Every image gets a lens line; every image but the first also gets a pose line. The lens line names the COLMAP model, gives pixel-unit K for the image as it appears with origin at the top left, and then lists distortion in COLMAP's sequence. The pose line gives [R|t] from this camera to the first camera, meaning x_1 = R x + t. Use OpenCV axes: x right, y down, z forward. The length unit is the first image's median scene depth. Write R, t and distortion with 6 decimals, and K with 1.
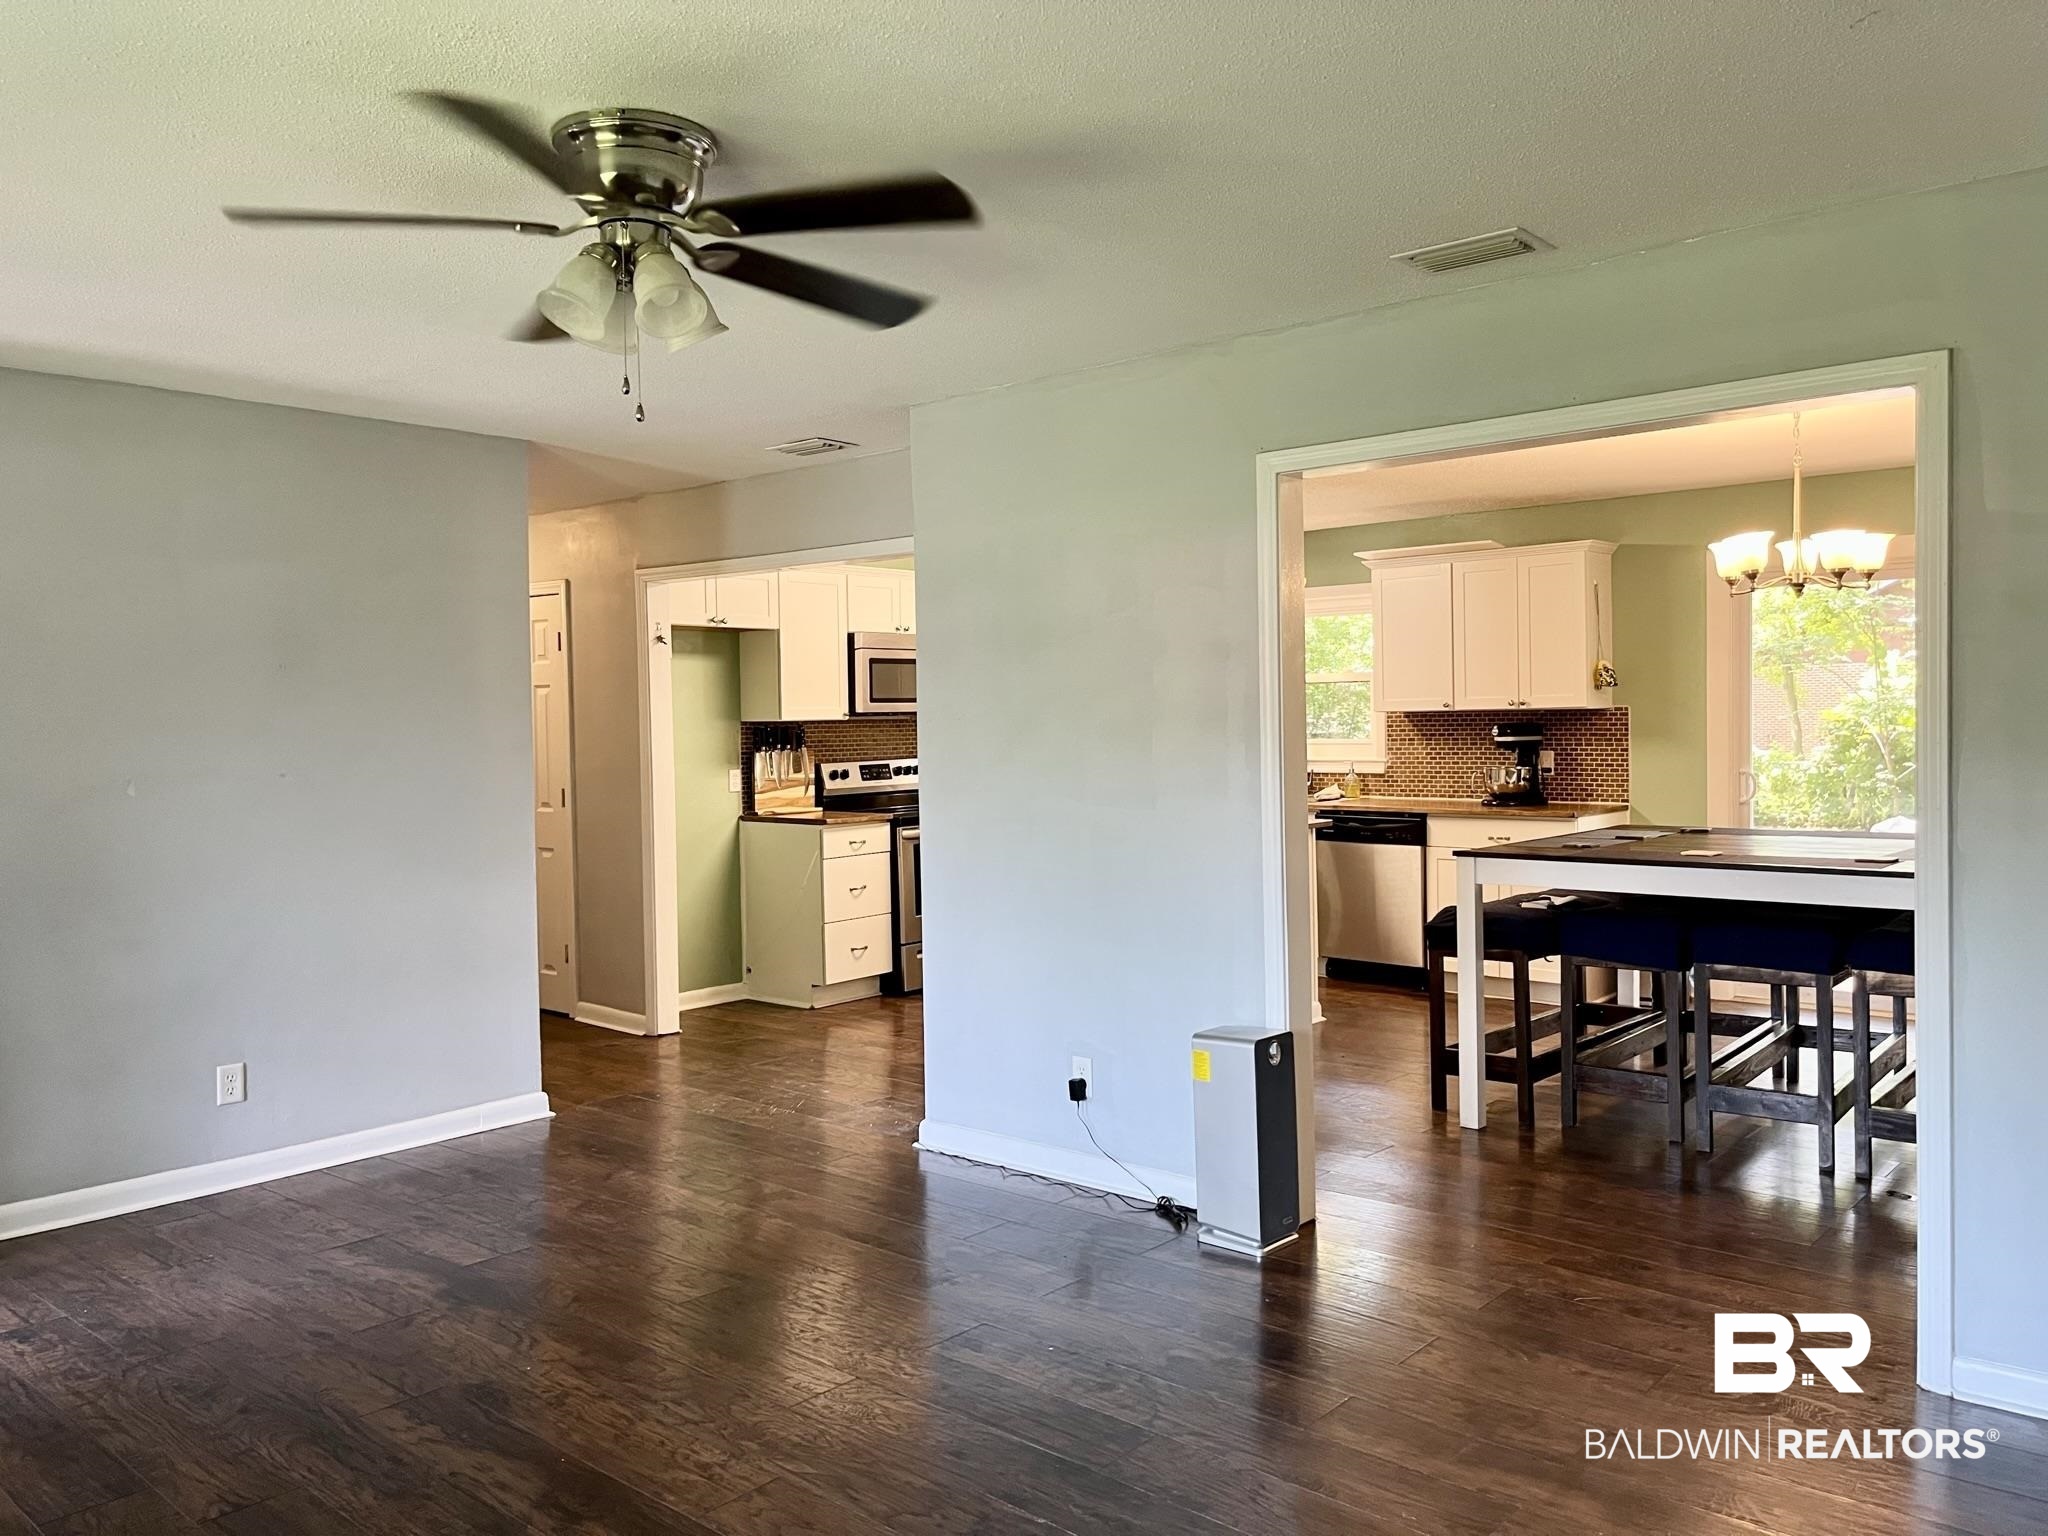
lens RADIAL K [[1545.2, 0, 1018.5], [0, 1545.2, 751.2], [0, 0, 1]] dist [0.052772, -0.064063]
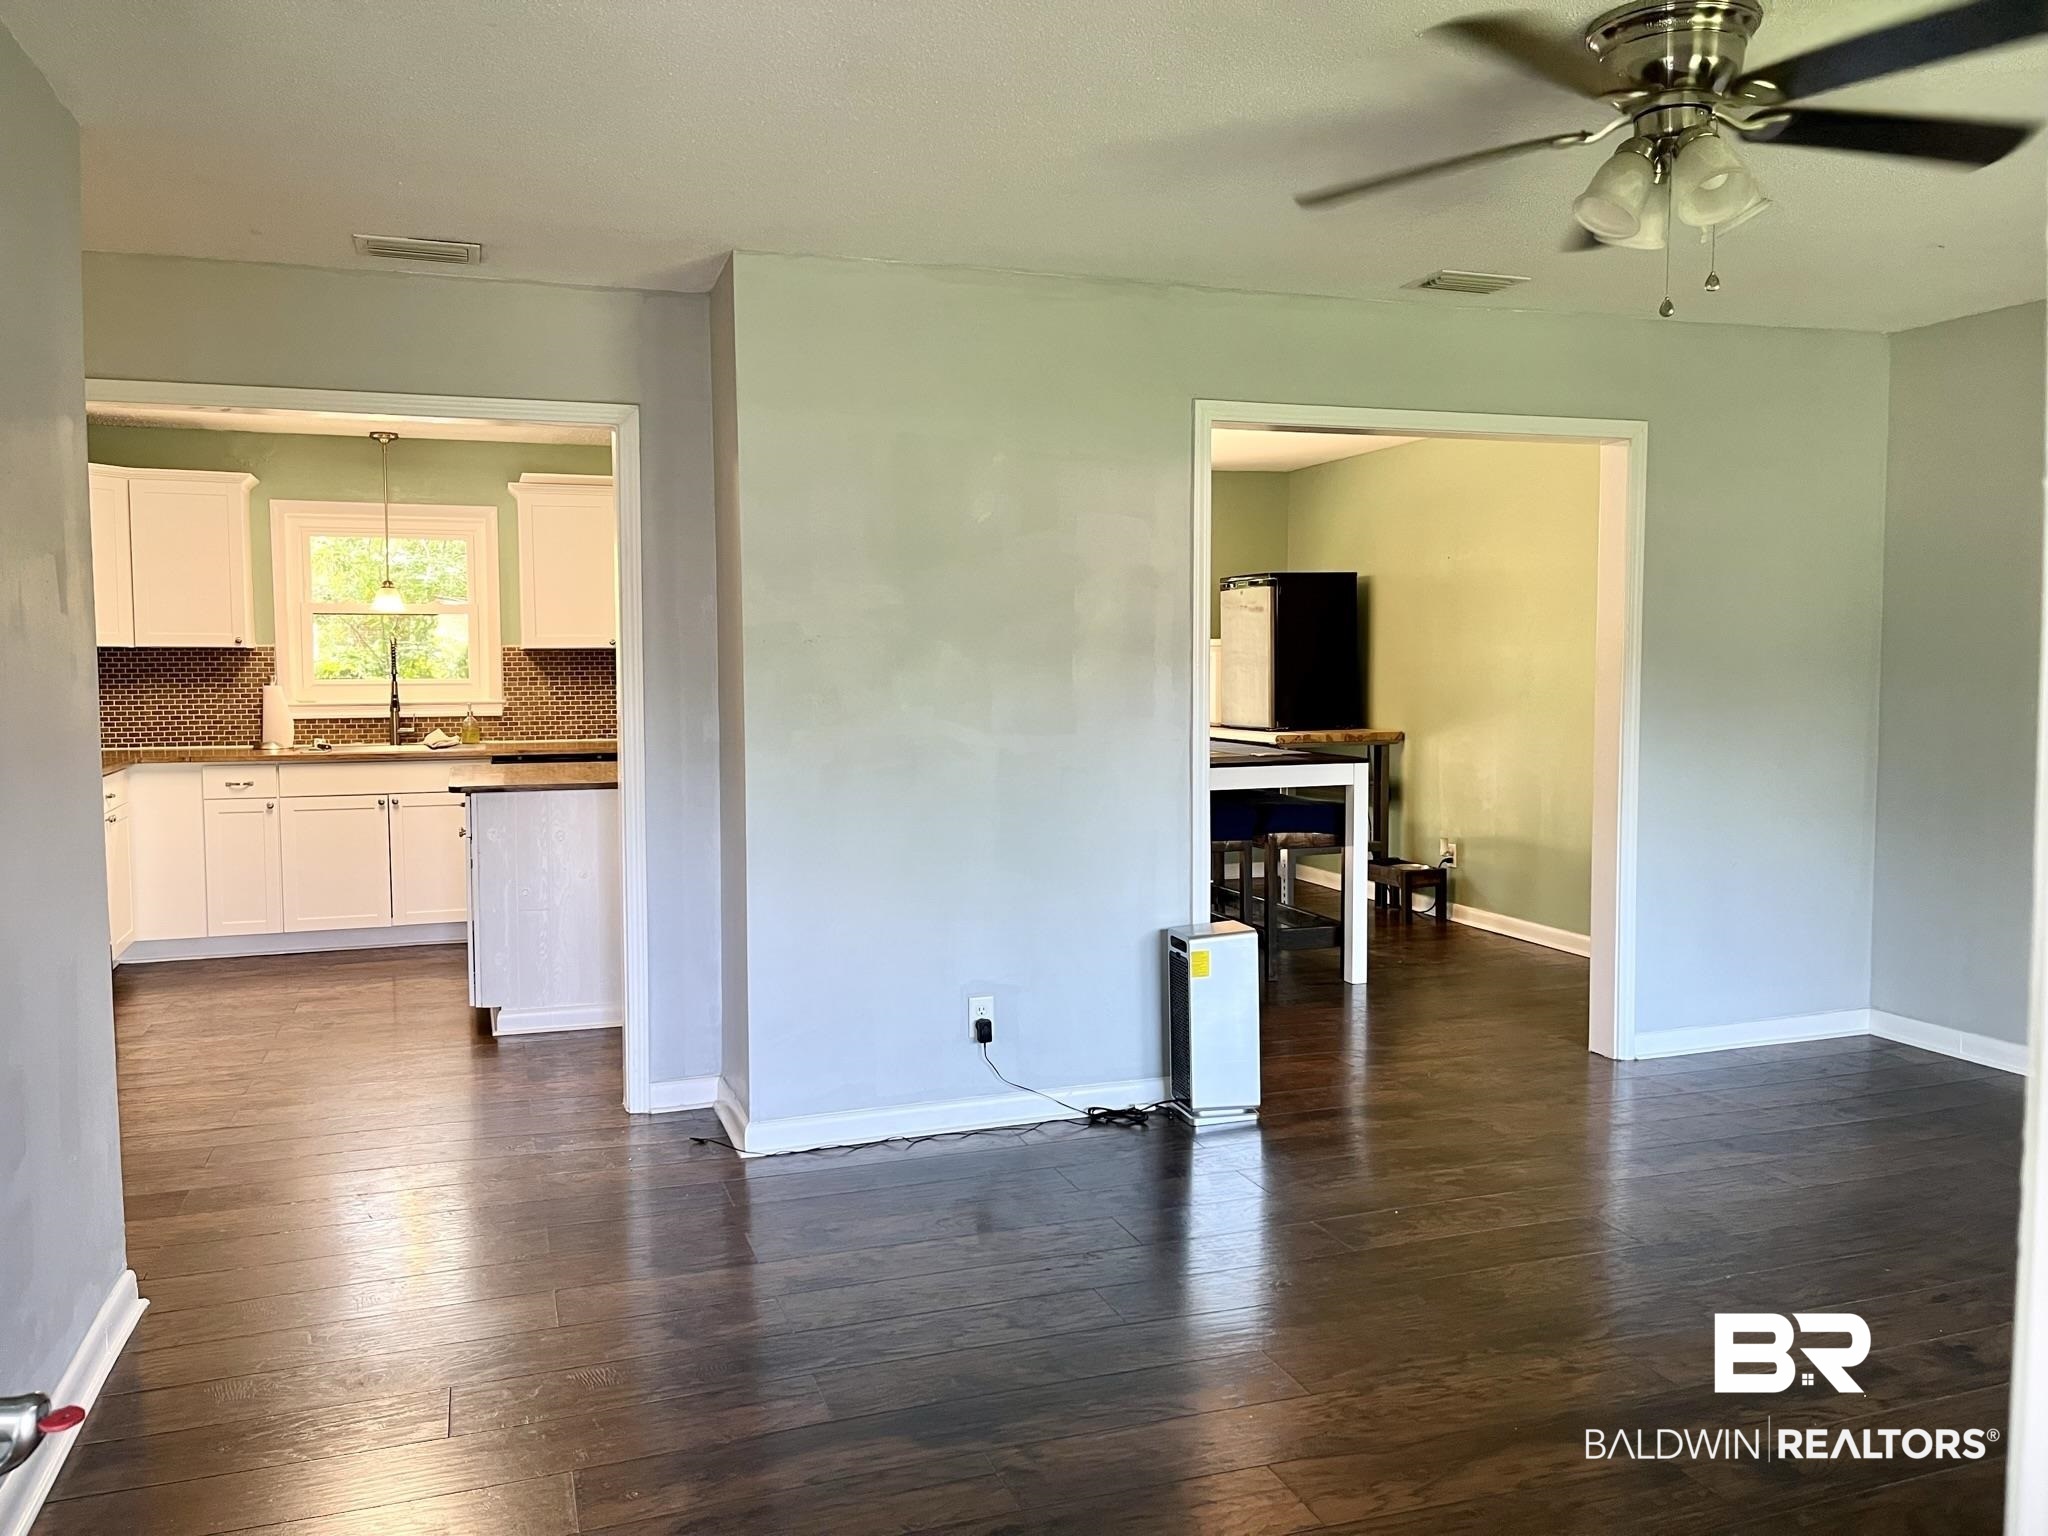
lens RADIAL K [[1545.2, 0, 1016.9], [0, 1545.2, 764.7], [0, 0, 1]] dist [0.052772, -0.064063]
pose [[0.491483, -0.047034, 0.869616, -0.456838], [0.015394, 0.998854, 0.045324, 0.006827], [-0.870751, -0.008889, 0.491643, 0.303668]]
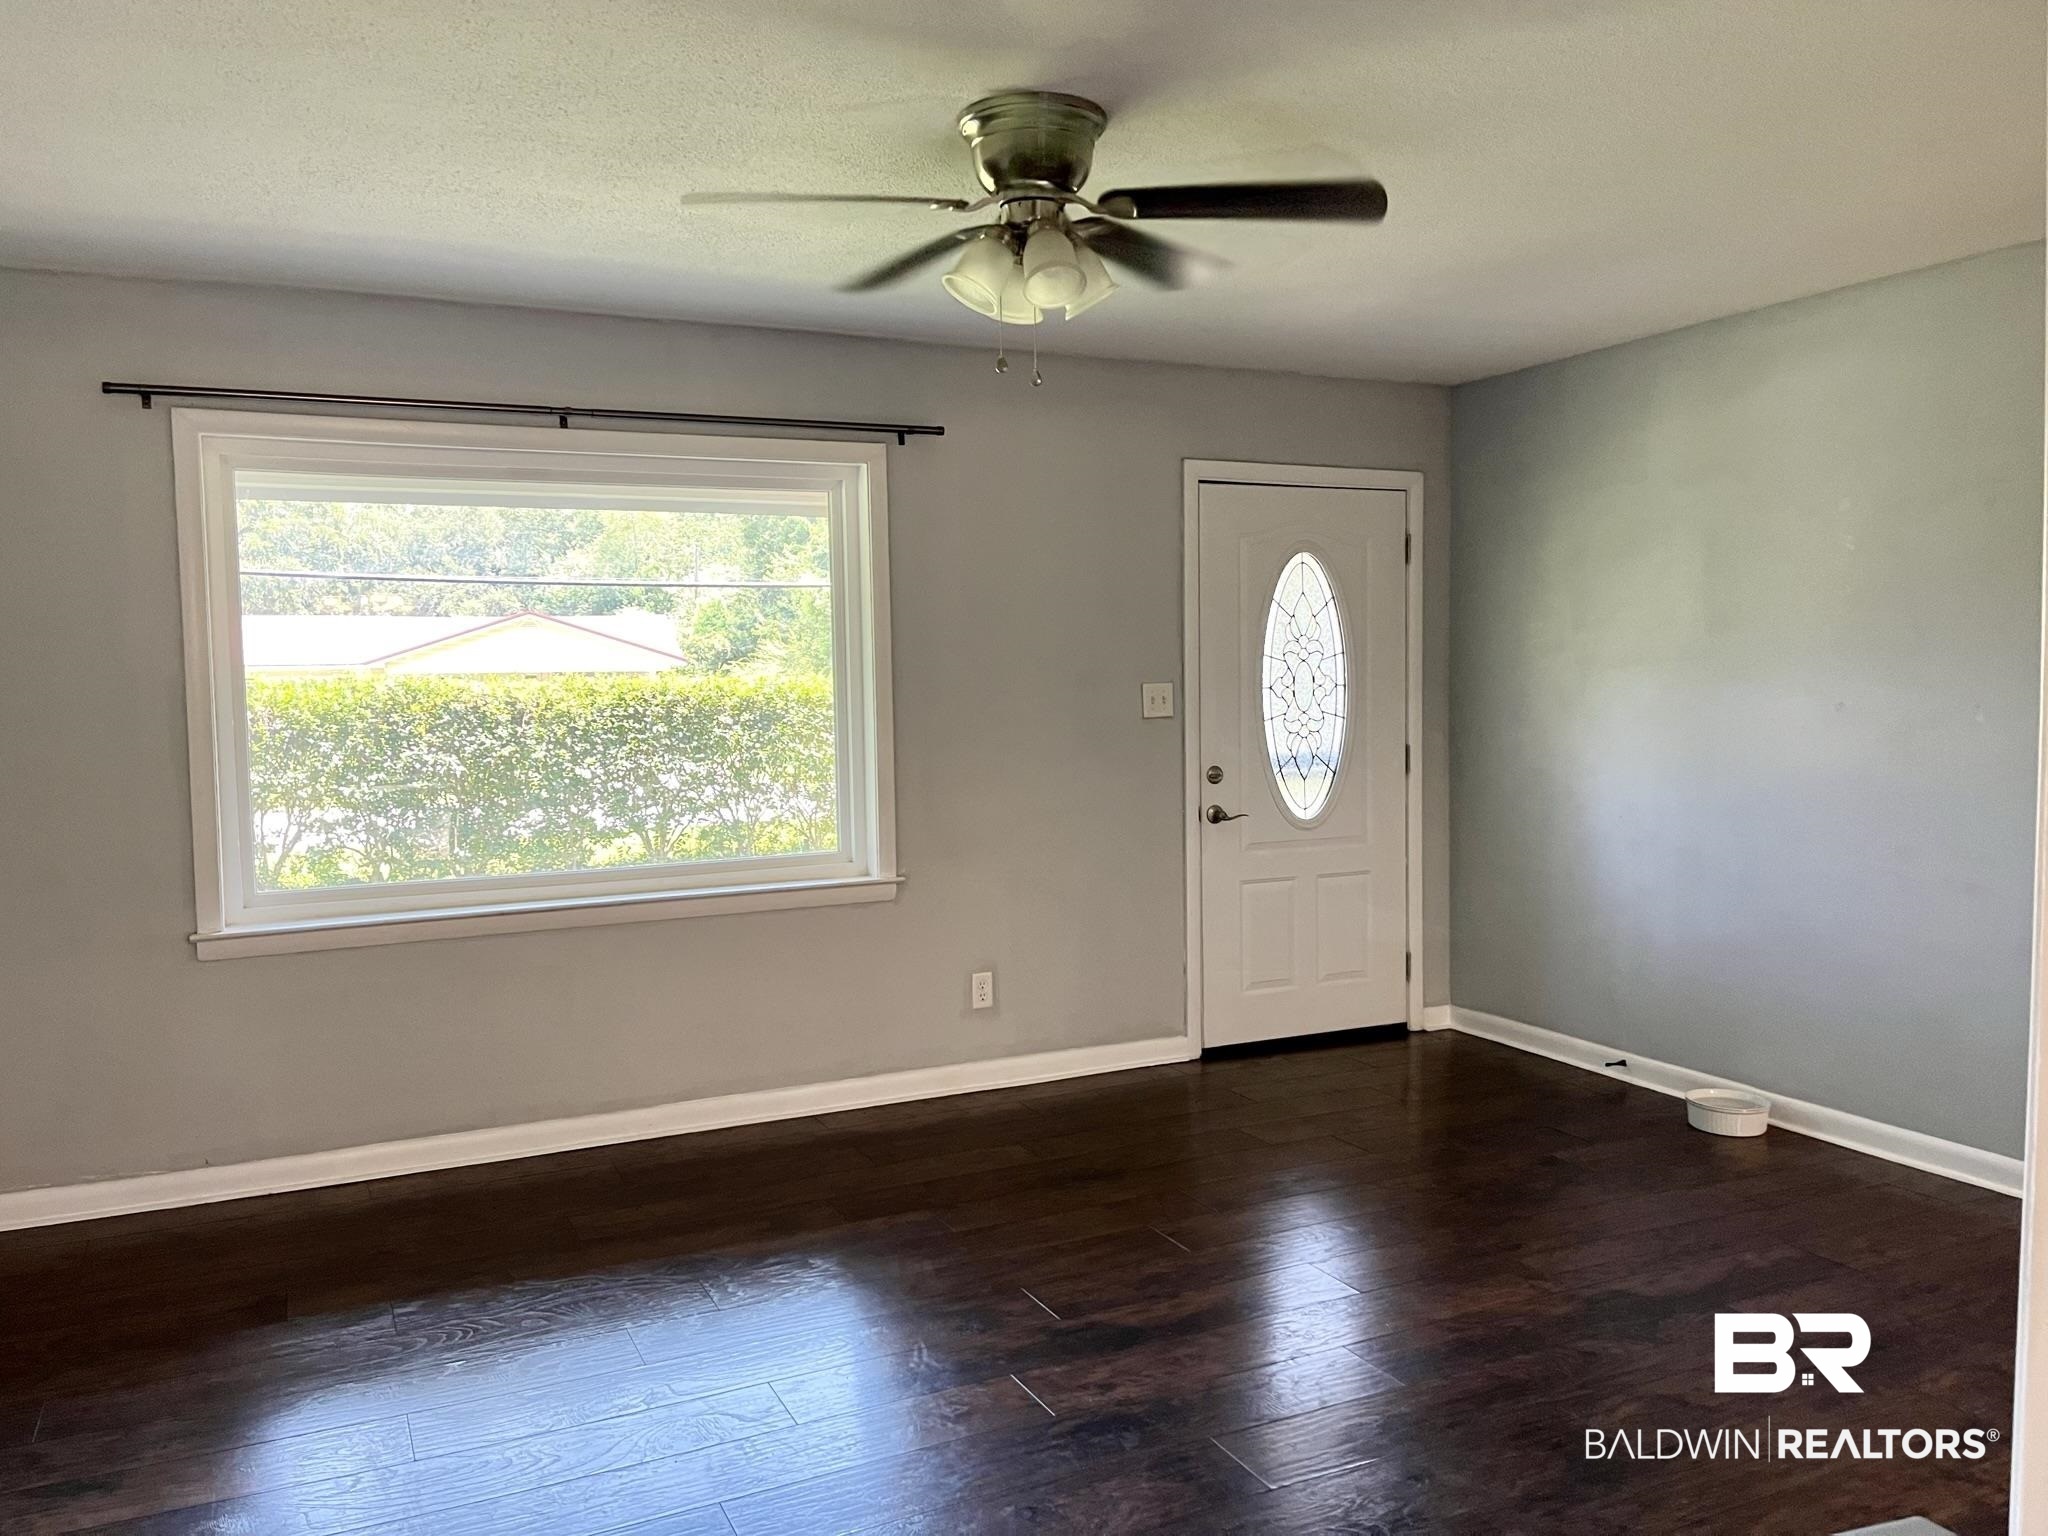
lens RADIAL K [[1545.2, 0, 1028.7], [0, 1545.2, 804.4], [0, 0, 1]] dist [0.052772, -0.064063]
pose [[-0.385728, 0.099380, -0.917244, 0.268296], [0.003022, 0.994312, 0.106460, -0.012583], [0.922608, 0.038293, -0.383835, 0.493906]]
